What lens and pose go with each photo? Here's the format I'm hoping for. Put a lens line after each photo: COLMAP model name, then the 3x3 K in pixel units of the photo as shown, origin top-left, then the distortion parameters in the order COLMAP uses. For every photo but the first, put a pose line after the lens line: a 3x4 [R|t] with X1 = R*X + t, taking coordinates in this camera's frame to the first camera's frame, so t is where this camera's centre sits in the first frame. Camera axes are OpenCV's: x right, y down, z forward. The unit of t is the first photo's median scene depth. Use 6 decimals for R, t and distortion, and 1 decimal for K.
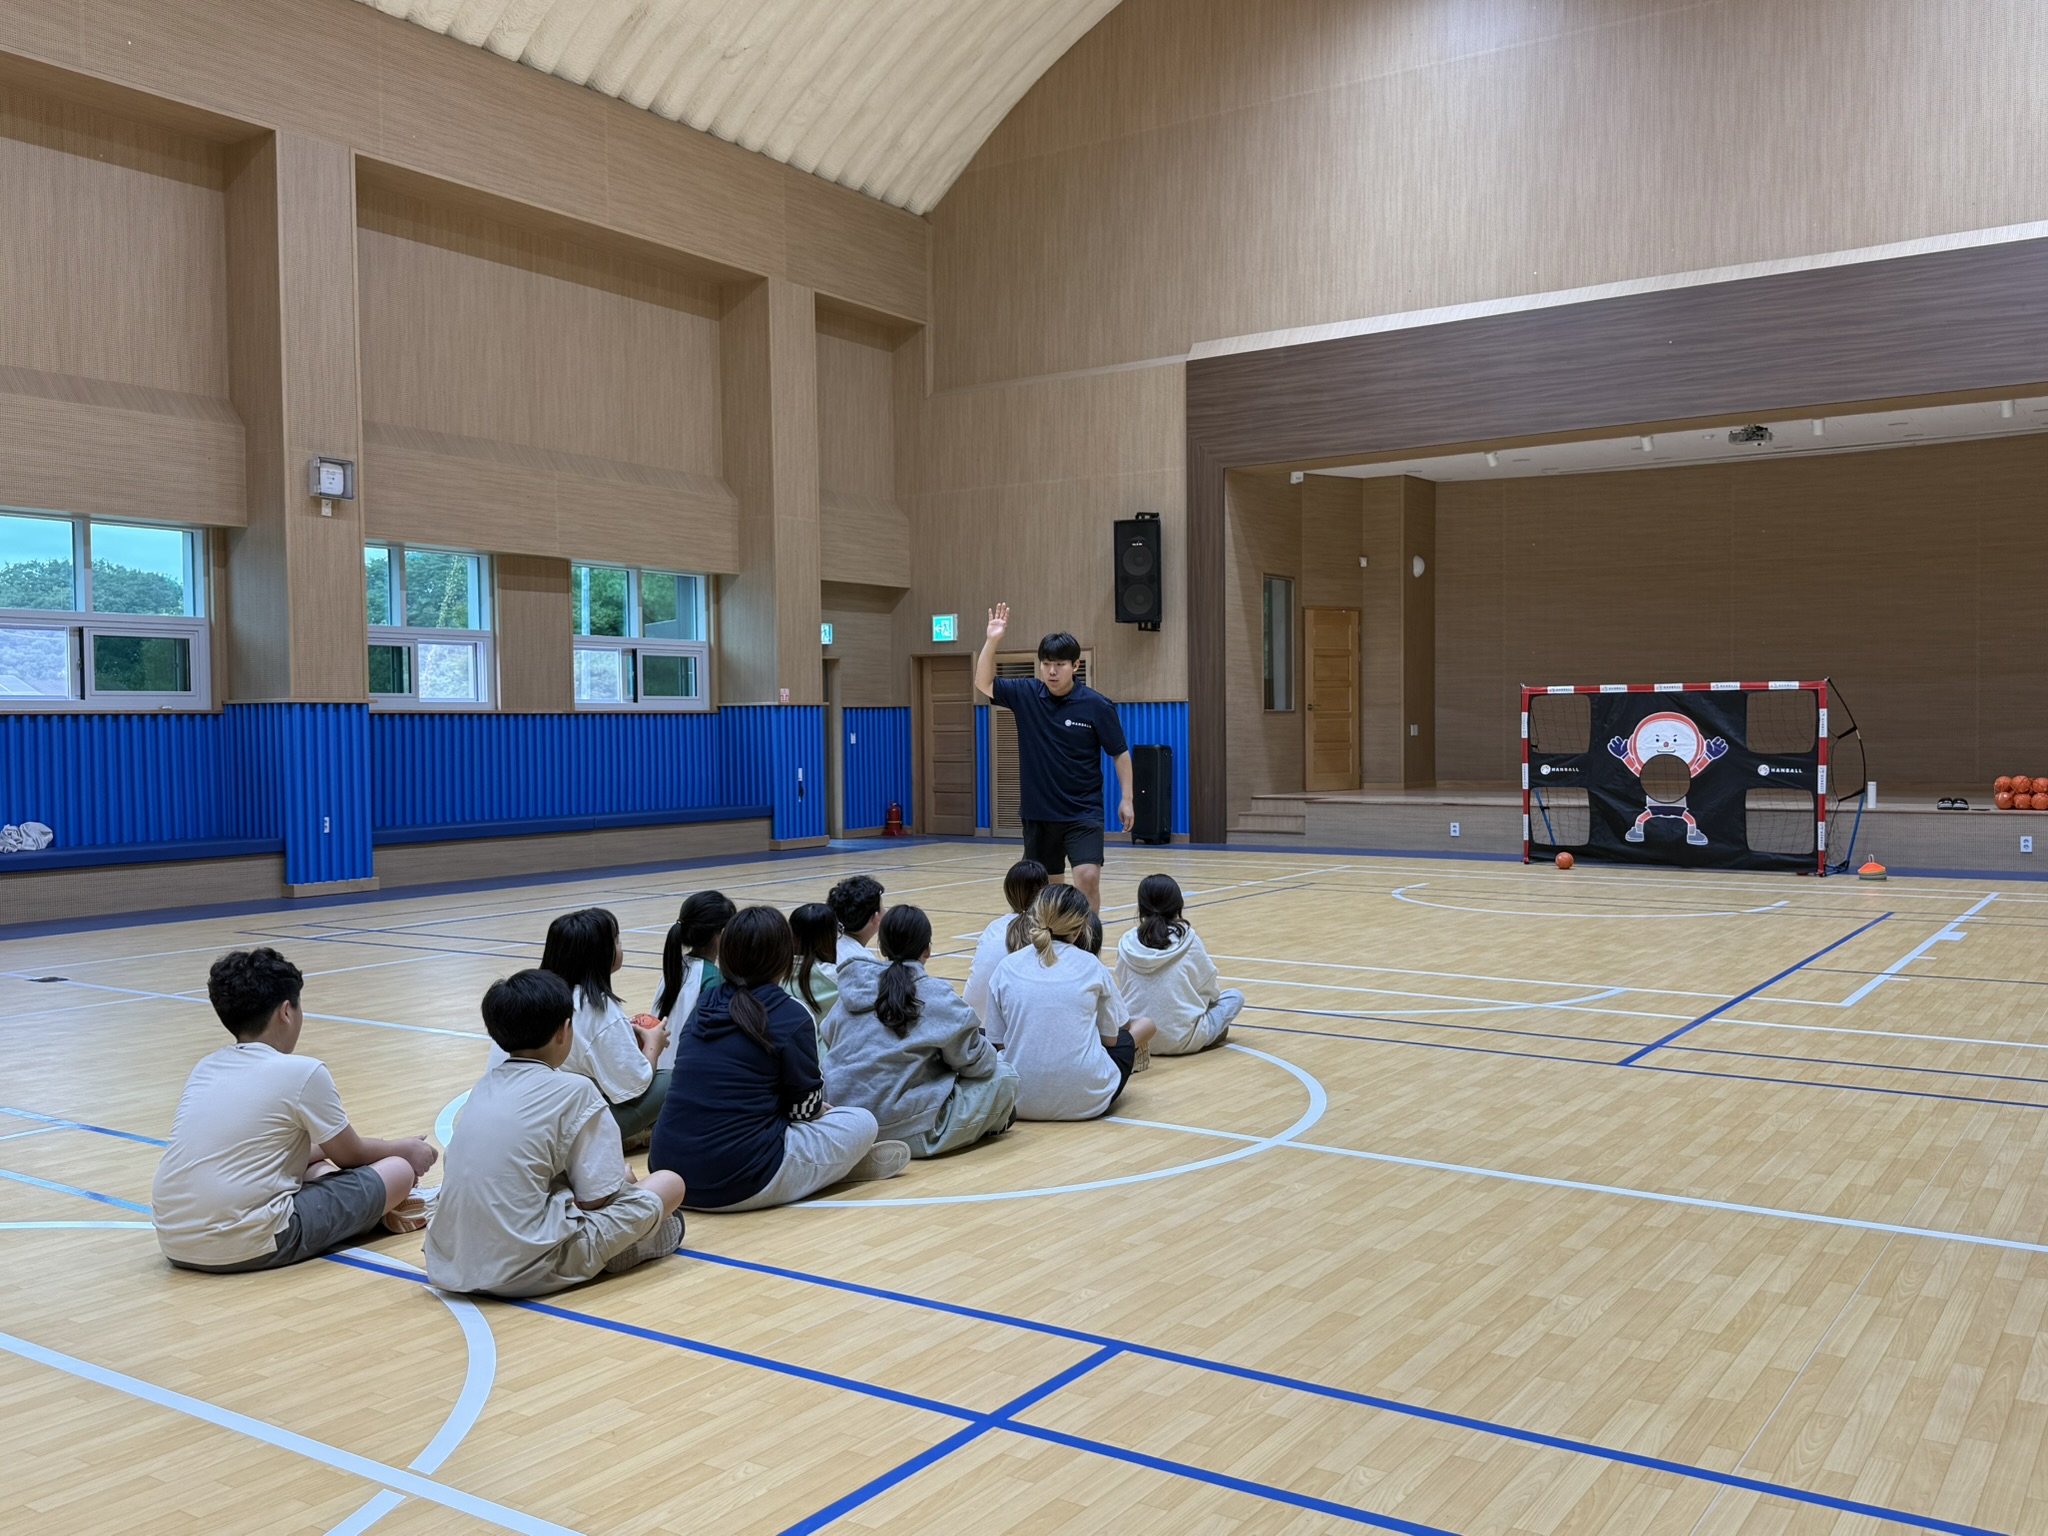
lens RADIAL K [[1788.6, 0, 1024.0], [0, 1788.6, 768.0], [0, 0, 1]] dist [0.168178, -0.329630]
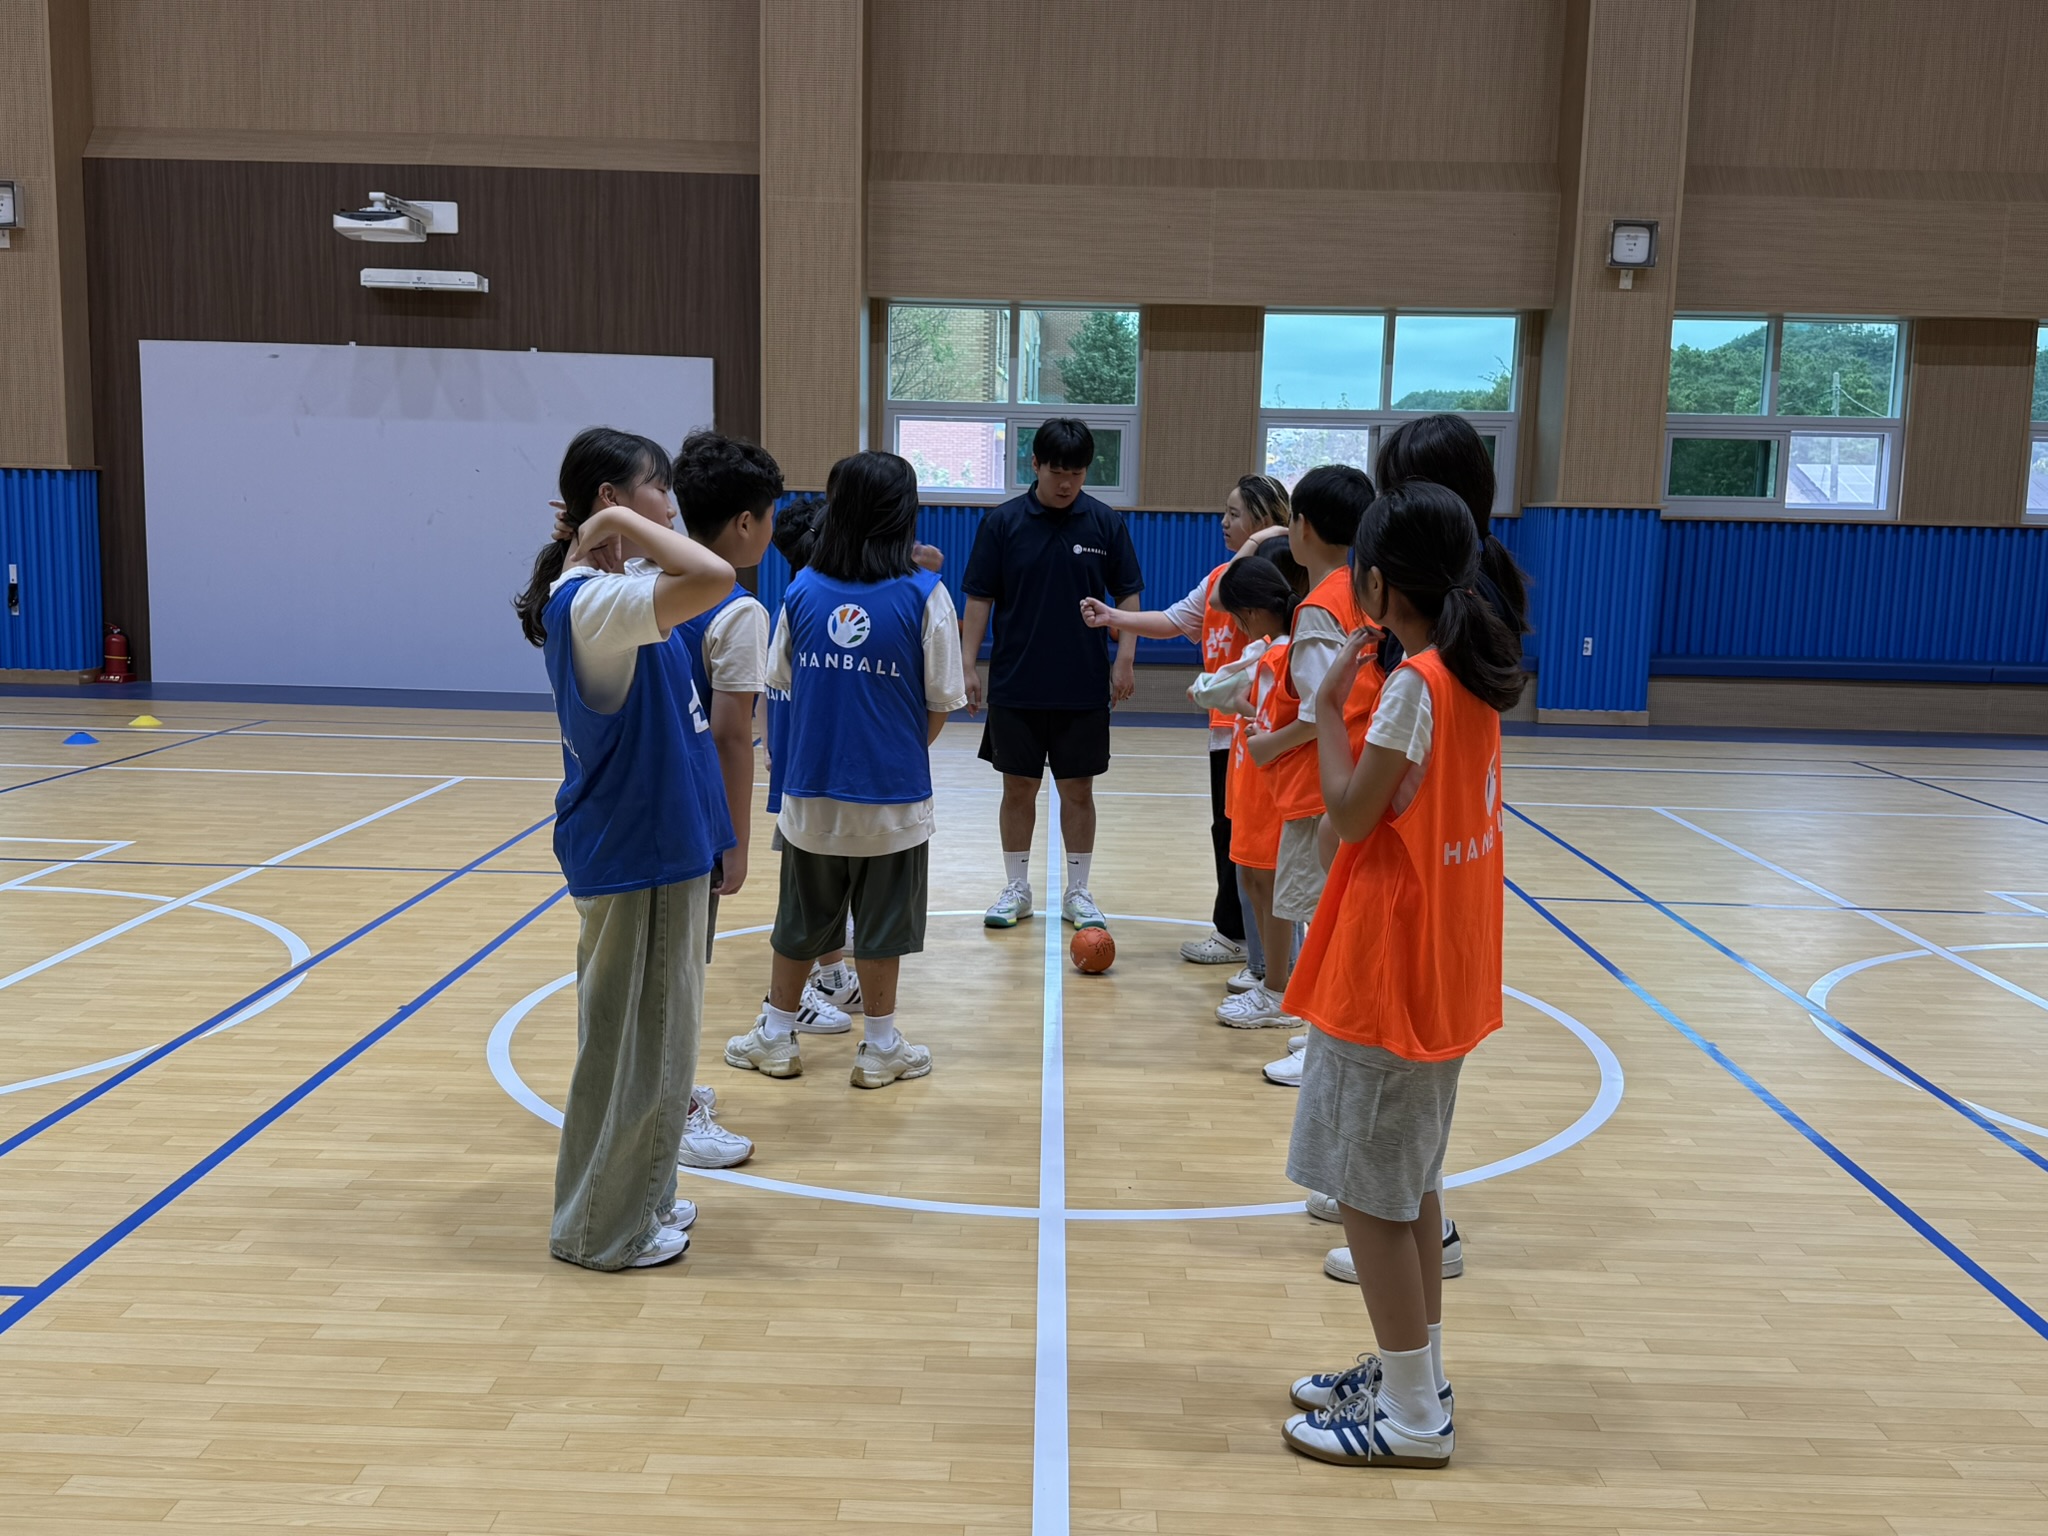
lens RADIAL K [[1948.0, 0, 997.3], [0, 1948.0, 794.3], [0, 0, 1]] dist [0.180930, -0.389537]
pose [[0.542495, 0.146322, -0.827218, 0.220767], [-0.052136, 0.988680, 0.140691, -0.014815], [0.838440, -0.033196, 0.543982, 0.185619]]
